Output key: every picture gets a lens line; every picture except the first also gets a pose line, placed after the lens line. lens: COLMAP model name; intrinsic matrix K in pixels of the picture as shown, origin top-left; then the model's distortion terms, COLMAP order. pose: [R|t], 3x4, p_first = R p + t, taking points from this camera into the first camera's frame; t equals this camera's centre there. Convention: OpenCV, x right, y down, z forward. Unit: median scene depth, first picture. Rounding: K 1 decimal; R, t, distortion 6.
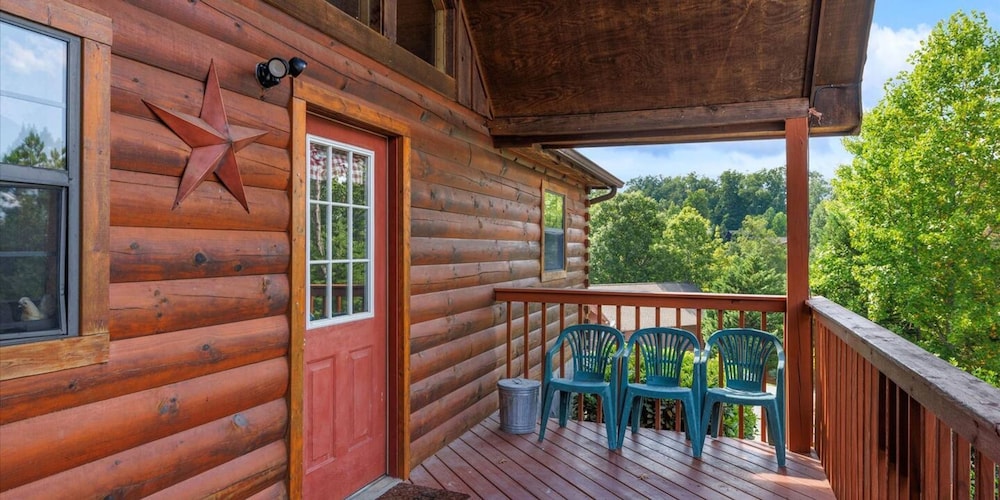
lens RADIAL K [[554.9, 0, 500.0], [0, 554.9, 250.0], [0, 0, 1]] dist [-0.001263, 0.000695]
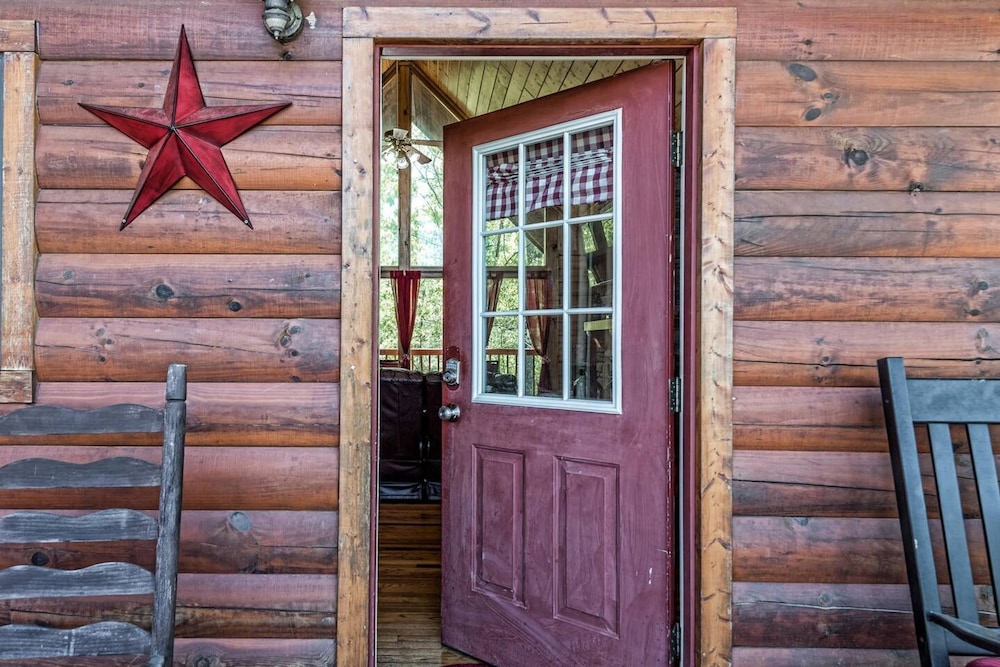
lens RADIAL K [[394.5, 0, 497.1], [0, 394.5, 326.7], [0, 0, 1]] dist [0.008758, -0.000426]
pose [[0.342964, 0.002798, -0.939344, 0.140855], [-0.003481, 0.999992, 0.001707, 0.064230], [0.939342, 0.002684, 0.342971, 1.306344]]
